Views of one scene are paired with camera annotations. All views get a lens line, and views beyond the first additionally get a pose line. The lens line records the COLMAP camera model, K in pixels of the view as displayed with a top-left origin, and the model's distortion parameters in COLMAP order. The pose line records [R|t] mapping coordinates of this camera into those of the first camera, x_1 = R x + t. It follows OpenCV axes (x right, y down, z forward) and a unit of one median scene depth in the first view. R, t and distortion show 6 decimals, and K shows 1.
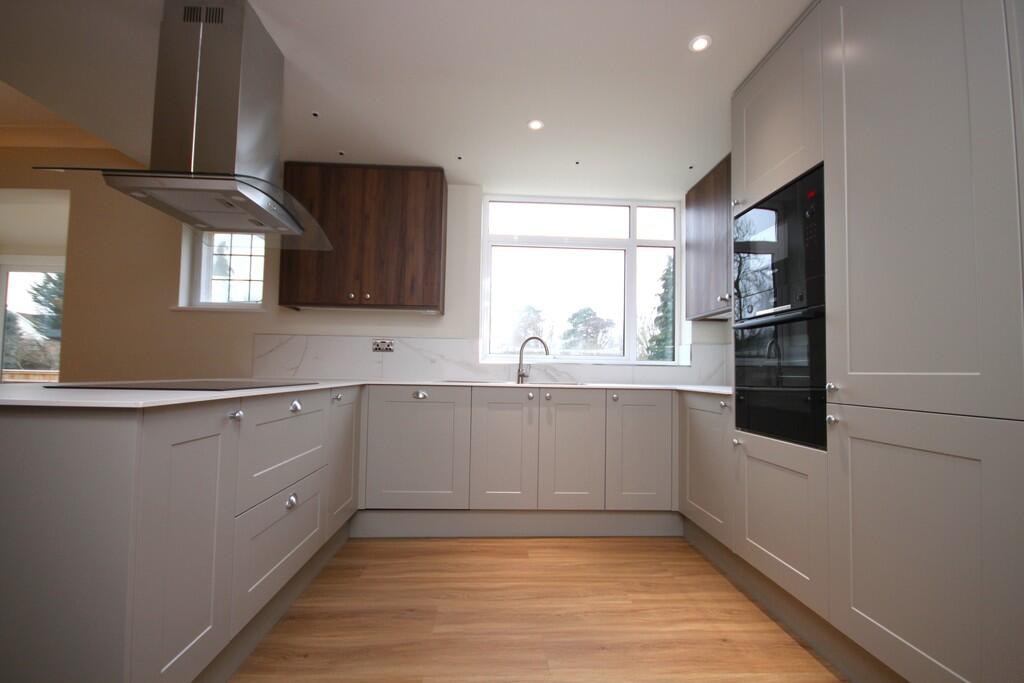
lens RADIAL K [[467.9, 0, 511.4], [0, 467.9, 345.0], [0, 0, 1]] dist [-0.013993, -0.000353]
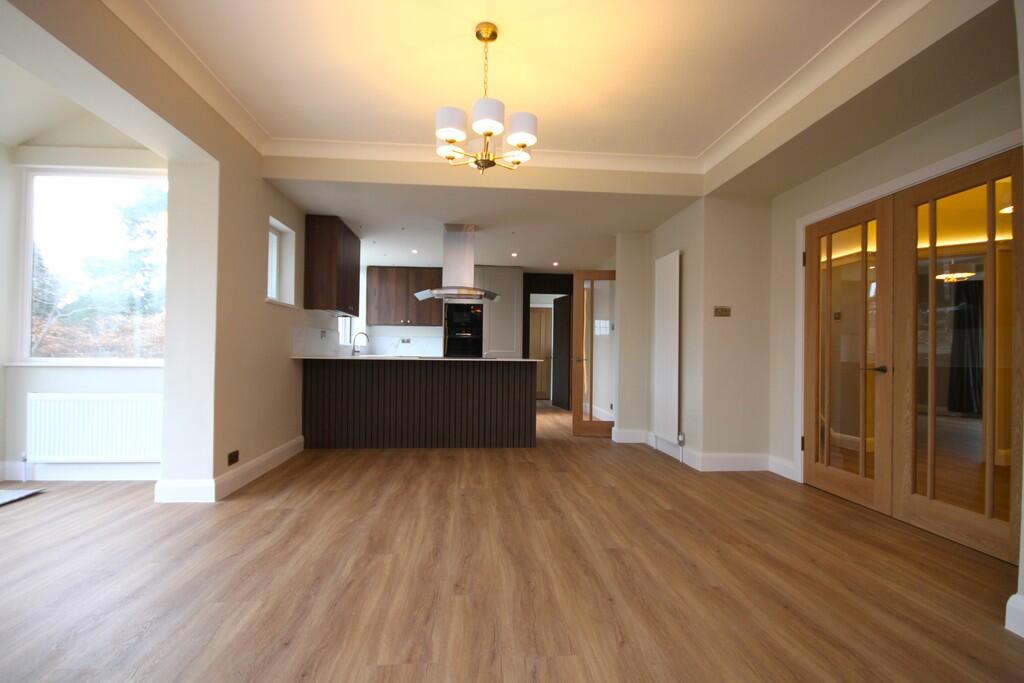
lens RADIAL K [[467.9, 0, 511.8], [0, 467.9, 346.6], [0, 0, 1]] dist [-0.013993, -0.000353]
pose [[-0.051284, -0.006504, 0.998663, -1.589200], [-0.077435, 0.996994, 0.002517, -0.007543], [-0.995678, -0.077203, -0.051634, 0.419122]]
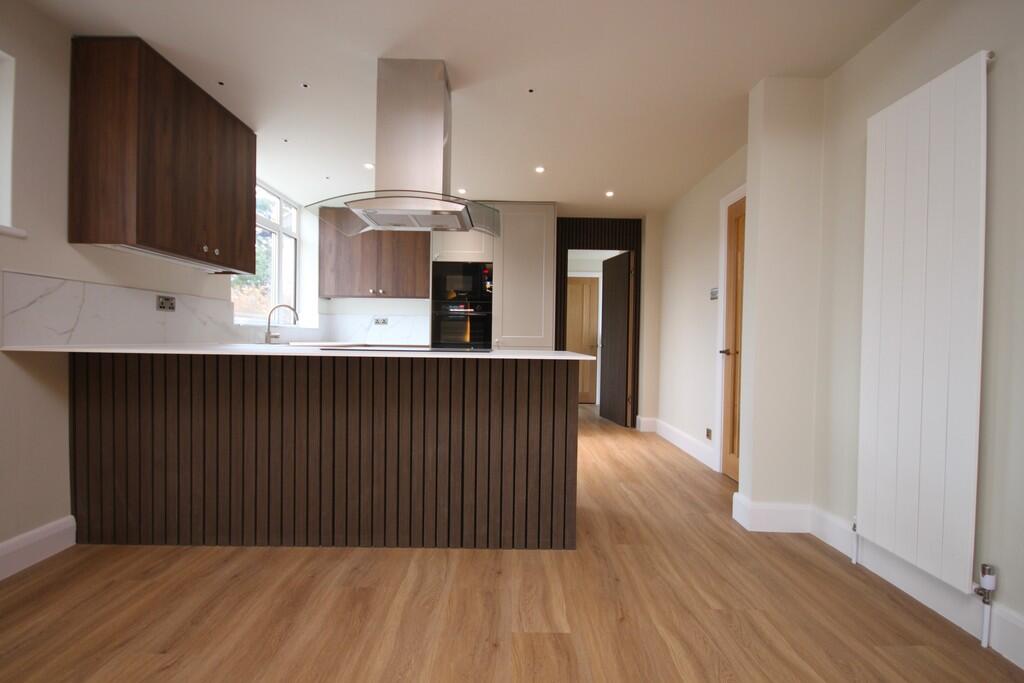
lens RADIAL K [[467.9, 0, 508.9], [0, 467.9, 341.6], [0, 0, 1]] dist [-0.013993, -0.000353]
pose [[0.039424, -0.023660, 0.998942, -1.101440], [-0.079351, 0.996488, 0.026734, -0.001548], [-0.996067, -0.080321, 0.037408, 0.369462]]
